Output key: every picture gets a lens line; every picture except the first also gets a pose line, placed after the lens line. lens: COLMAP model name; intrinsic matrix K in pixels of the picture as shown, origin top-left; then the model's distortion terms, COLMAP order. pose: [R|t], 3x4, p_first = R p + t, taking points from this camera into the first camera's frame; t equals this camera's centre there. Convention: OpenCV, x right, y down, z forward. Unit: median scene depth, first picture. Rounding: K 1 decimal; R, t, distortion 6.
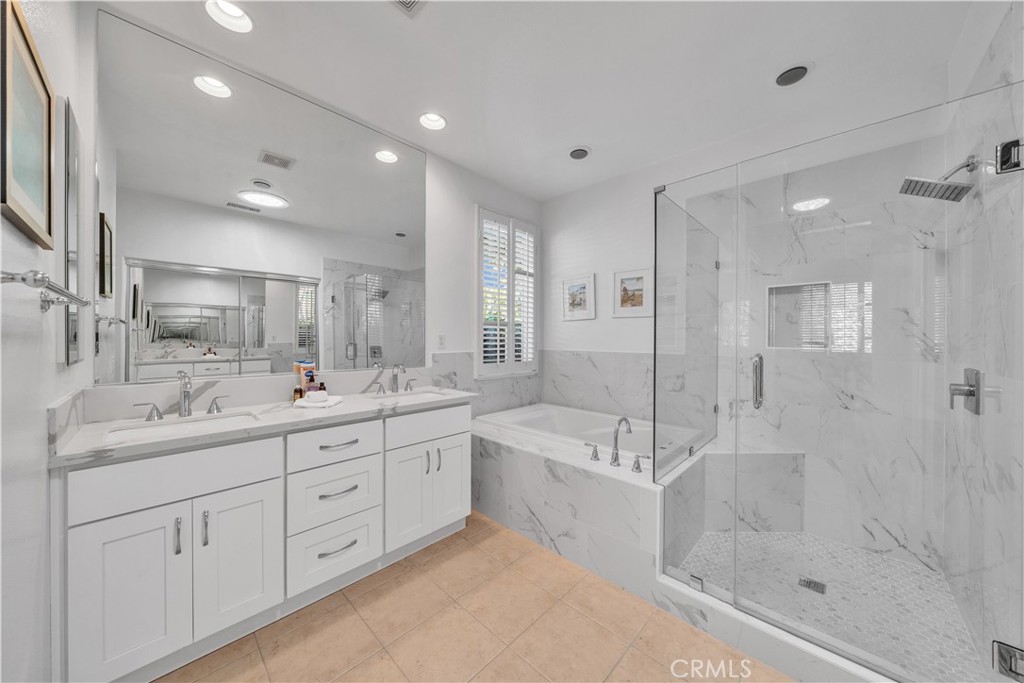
lens RADIAL K [[345.9, 0, 510.2], [0, 345.9, 339.7], [0, 0, 1]] dist [-0.004037, -0.000507]
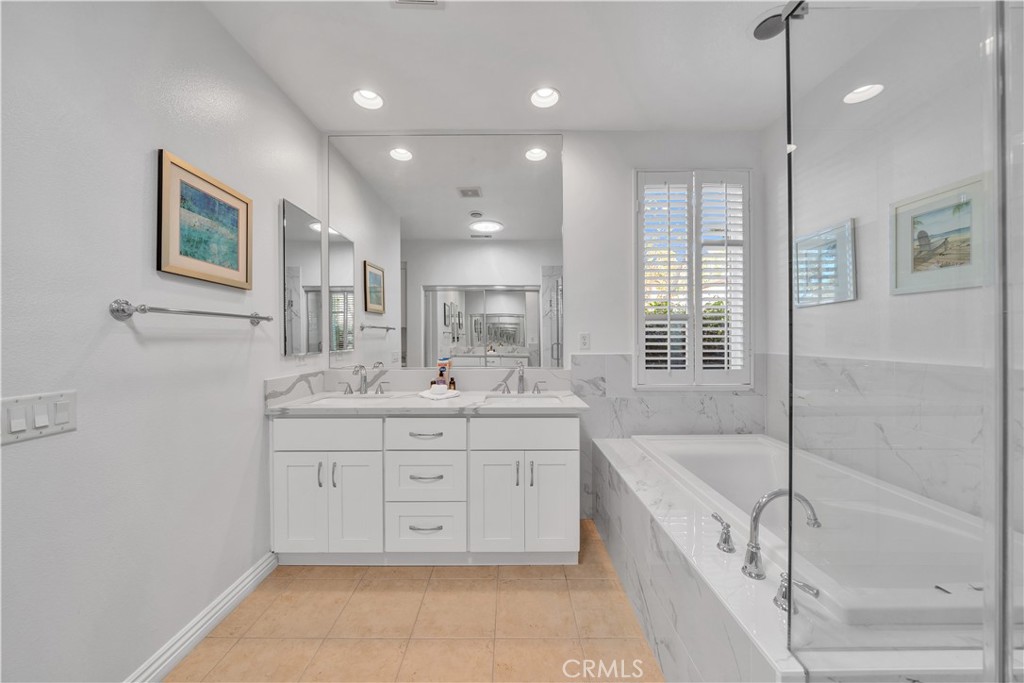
lens RADIAL K [[345.9, 0, 514.3], [0, 345.9, 340.6], [0, 0, 1]] dist [-0.004037, -0.000507]
pose [[0.697164, -0.002553, -0.716908, 0.303766], [0.004755, 0.999988, 0.001062, 0.001578], [0.716896, -0.004149, 0.697167, 0.261265]]
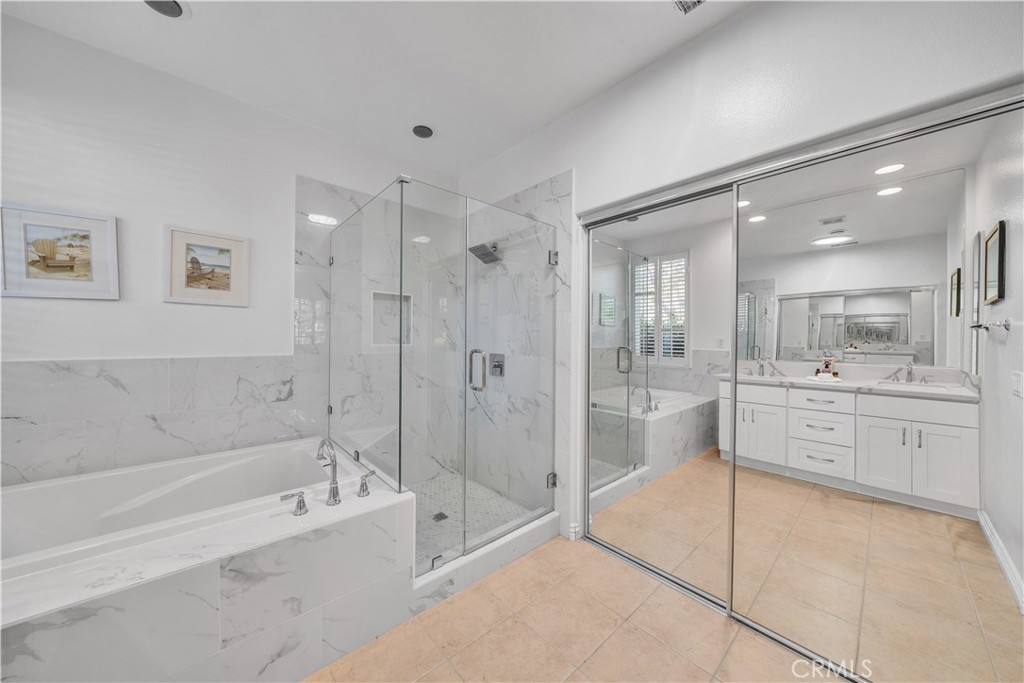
lens RADIAL K [[345.9, 0, 509.1], [0, 345.9, 339.4], [0, 0, 1]] dist [-0.004037, -0.000507]
pose [[0.078370, -0.006110, 0.996906, -0.298856], [-0.003127, 0.999975, 0.006374, -0.003471], [-0.996919, -0.003617, 0.078349, 0.391130]]
